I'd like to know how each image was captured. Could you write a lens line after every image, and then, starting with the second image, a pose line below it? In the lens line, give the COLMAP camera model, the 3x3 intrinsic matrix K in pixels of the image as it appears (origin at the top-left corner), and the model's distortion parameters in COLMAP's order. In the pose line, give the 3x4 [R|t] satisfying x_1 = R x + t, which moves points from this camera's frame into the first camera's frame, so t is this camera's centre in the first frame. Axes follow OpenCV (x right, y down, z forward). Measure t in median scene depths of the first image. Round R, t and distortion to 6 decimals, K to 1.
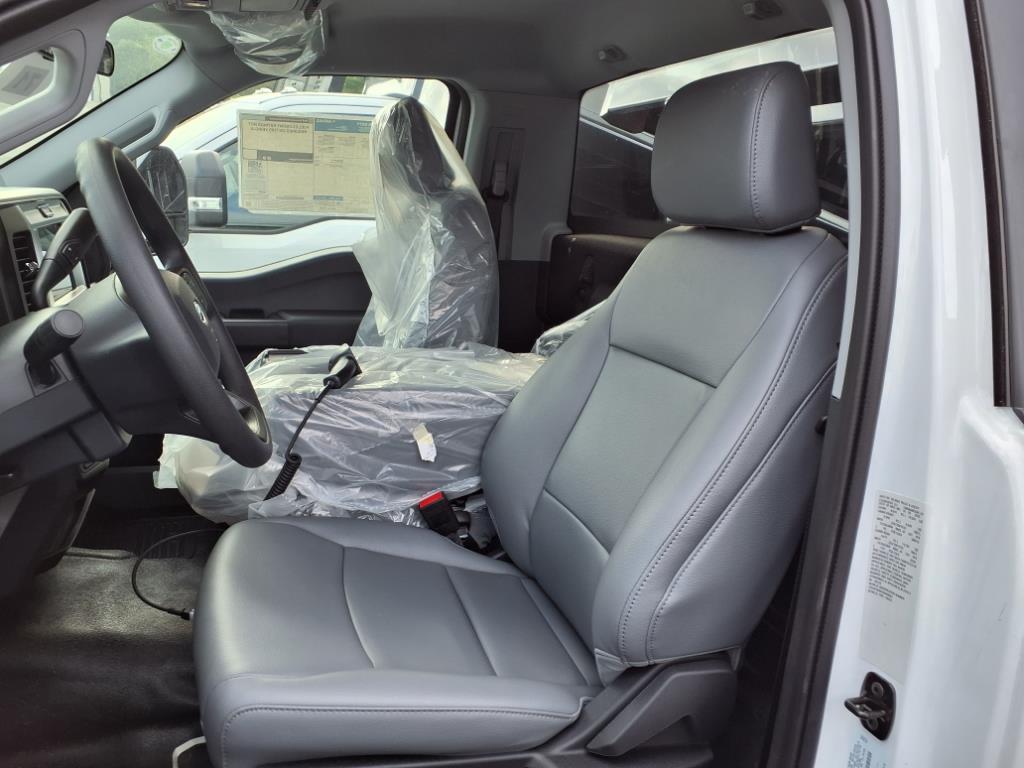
lens RADIAL K [[839.0, 0, 516.3], [0, 839.0, 388.9], [0, 0, 1]] dist [0.030411, -0.030502]
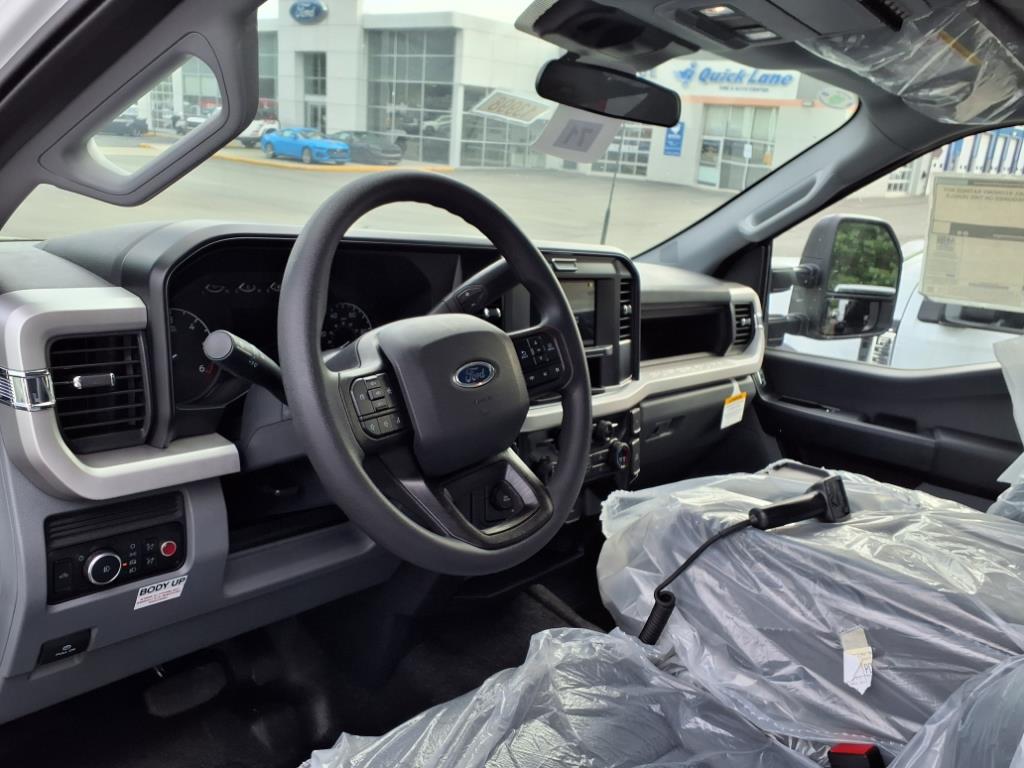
lens RADIAL K [[839.0, 0, 511.9], [0, 839.0, 377.0], [0, 0, 1]] dist [0.030411, -0.030502]
pose [[0.535017, 0.158164, -0.829904, 0.228772], [-0.262464, 0.964830, 0.014674, -0.074466], [0.803038, 0.209969, 0.557713, 0.399614]]
